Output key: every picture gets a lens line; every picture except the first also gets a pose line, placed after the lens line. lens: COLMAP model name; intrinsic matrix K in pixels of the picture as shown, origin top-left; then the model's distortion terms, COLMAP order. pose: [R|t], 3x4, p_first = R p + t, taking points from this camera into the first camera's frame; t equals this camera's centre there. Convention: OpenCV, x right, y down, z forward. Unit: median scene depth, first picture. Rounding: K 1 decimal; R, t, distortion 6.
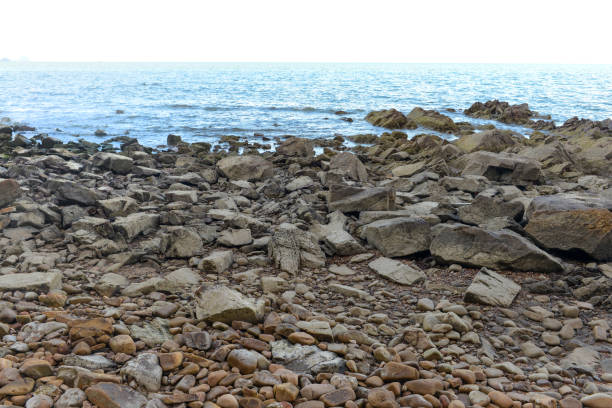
lens RADIAL K [[1874.2, 0, 306.2], [0, 1874.2, 200.3], [0, 0, 1]] dist [0.675507, 0.000000]
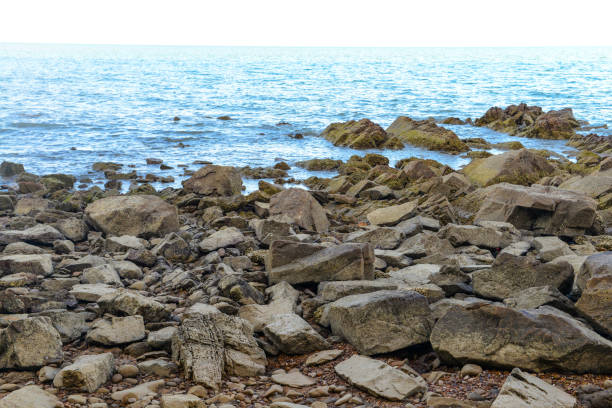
lens RADIAL K [[1874.2, 0, 305.6], [0, 1874.2, 207.8], [0, 0, 1]] dist [0.675507, 0.000000]
pose [[0.997780, -0.014678, 0.064962, -0.015877], [0.015914, 0.999701, -0.018550, -0.007164], [-0.064670, 0.019542, 0.997715, 0.377094]]
